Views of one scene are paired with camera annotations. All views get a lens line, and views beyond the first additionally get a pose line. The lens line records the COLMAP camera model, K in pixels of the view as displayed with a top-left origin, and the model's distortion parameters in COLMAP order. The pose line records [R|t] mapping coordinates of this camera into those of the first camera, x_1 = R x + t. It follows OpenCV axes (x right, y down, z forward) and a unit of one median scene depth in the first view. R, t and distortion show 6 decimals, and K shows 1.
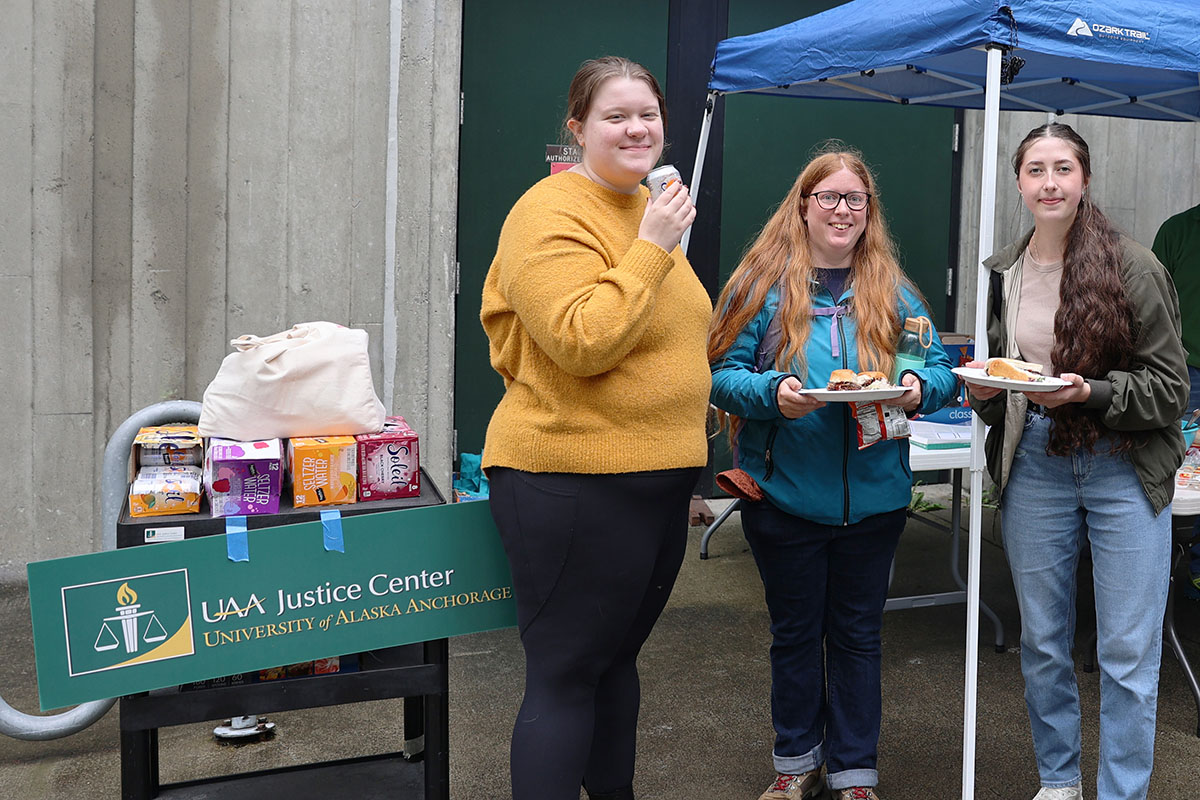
lens RADIAL K [[1489.0, 0, 864.2], [0, 1489.0, 302.6], [0, 0, 1]] dist [-0.081231, 0.000000]
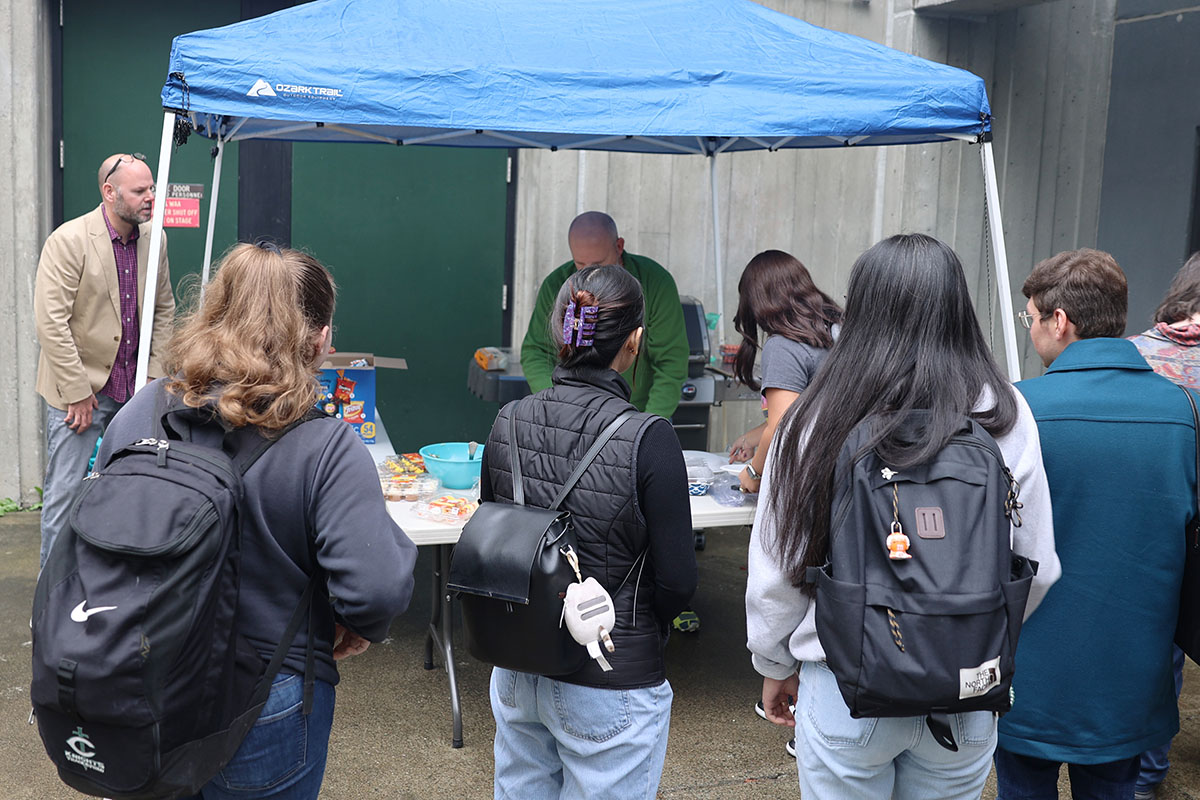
lens RADIAL K [[1204.1, 0, 538.2], [0, 1204.1, 364.4], [0, 0, 1]] dist [-0.064243, 0.000000]
pose [[0.974214, 0.027273, -0.223970, 0.357638], [-0.012035, 0.997536, 0.069121, -0.032745], [0.225303, -0.064643, 0.972142, 0.129923]]
